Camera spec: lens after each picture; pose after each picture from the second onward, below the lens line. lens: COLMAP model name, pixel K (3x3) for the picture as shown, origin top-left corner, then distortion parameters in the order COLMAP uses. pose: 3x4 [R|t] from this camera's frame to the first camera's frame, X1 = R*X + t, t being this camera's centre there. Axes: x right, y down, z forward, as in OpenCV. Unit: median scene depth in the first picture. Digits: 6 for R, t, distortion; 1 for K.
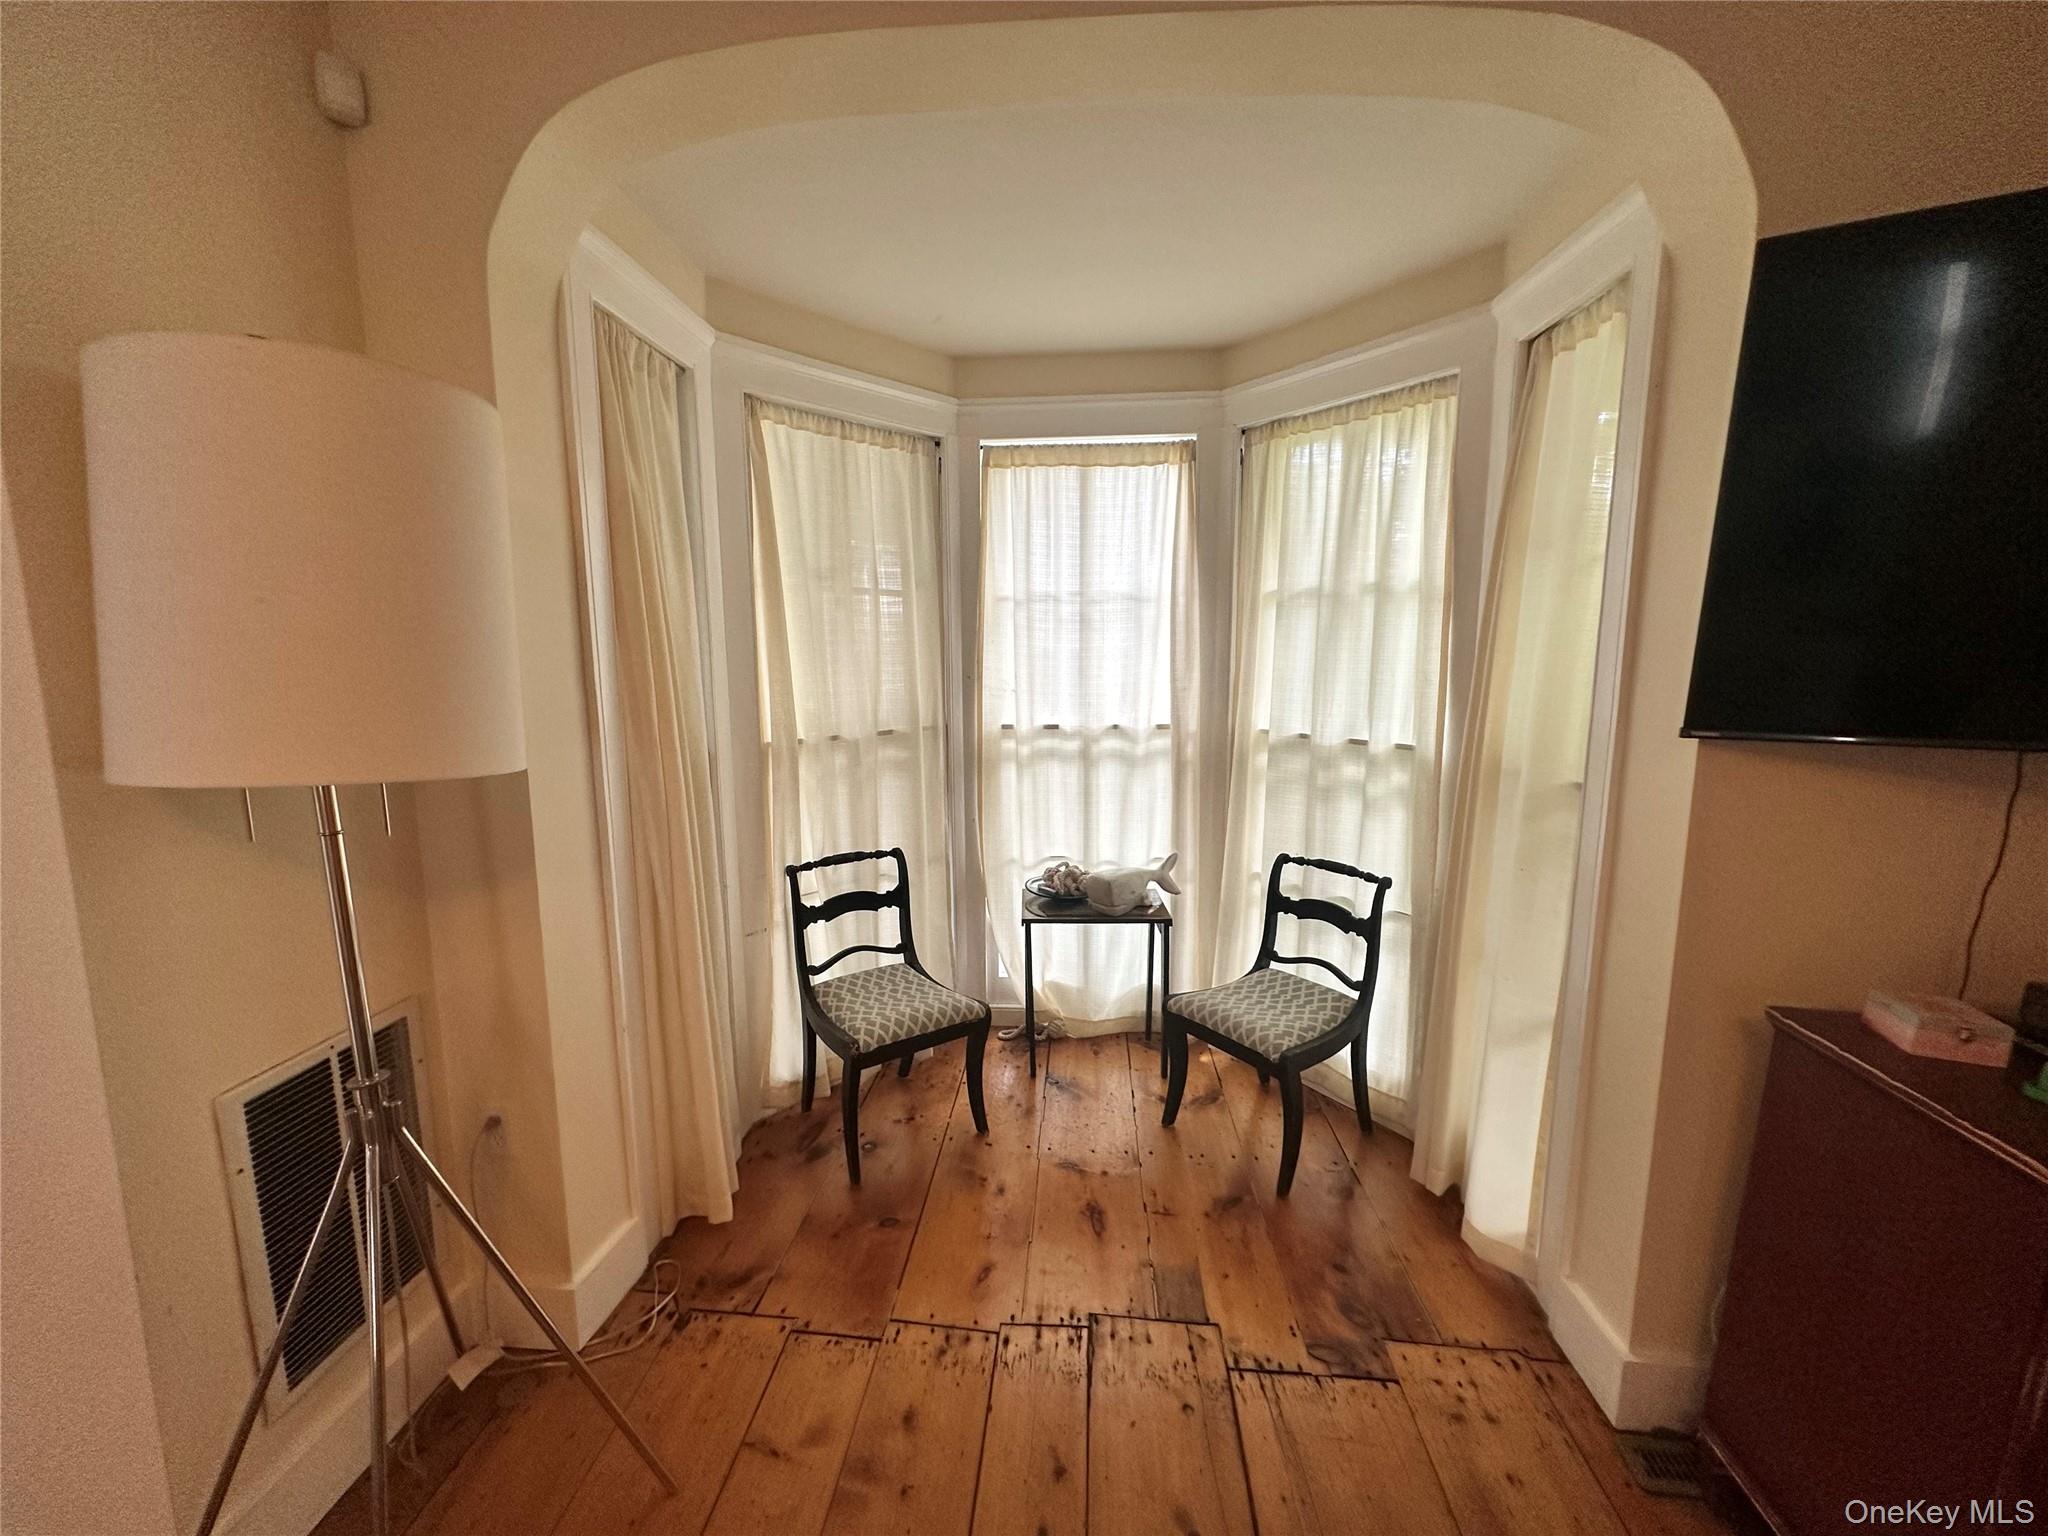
lens RADIAL K [[821.8, 0, 1024.6], [0, 821.8, 763.9], [0, 0, 1]] dist [0.000032, 0.000060]
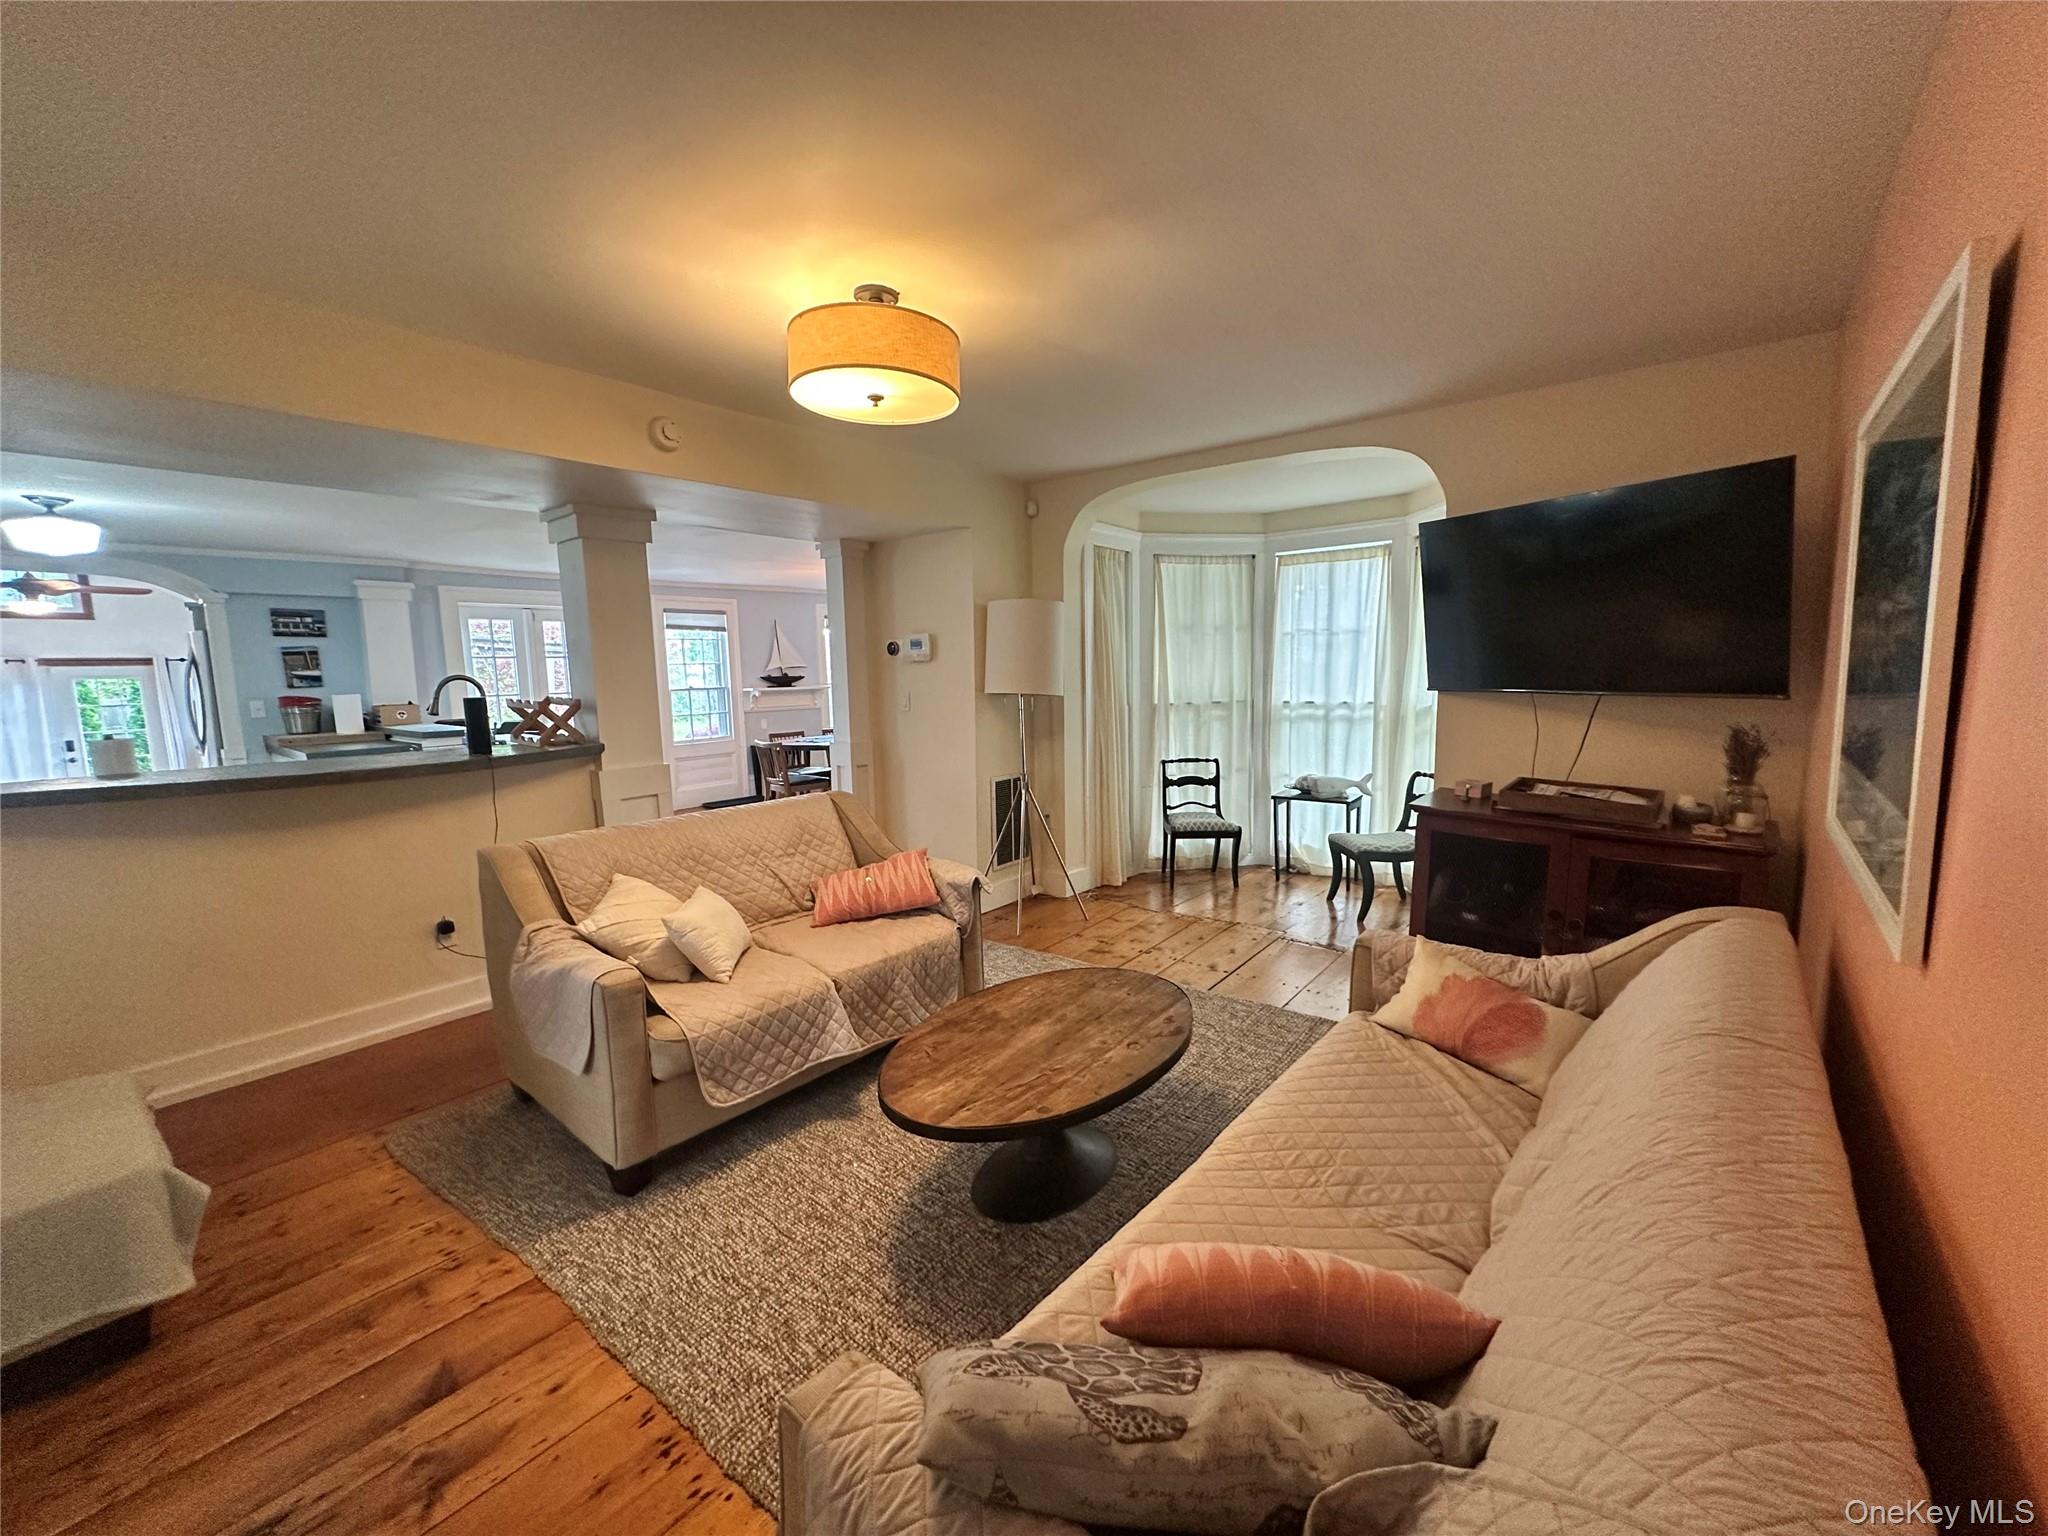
lens RADIAL K [[821.8, 0, 1024.6], [0, 821.8, 763.9], [0, 0, 1]] dist [0.000032, 0.000060]
pose [[0.824146, 0.054717, -0.563728, 0.625364], [-0.064694, 0.997903, 0.002280, 0.146834], [0.562670, 0.034591, 0.825958, -0.992679]]
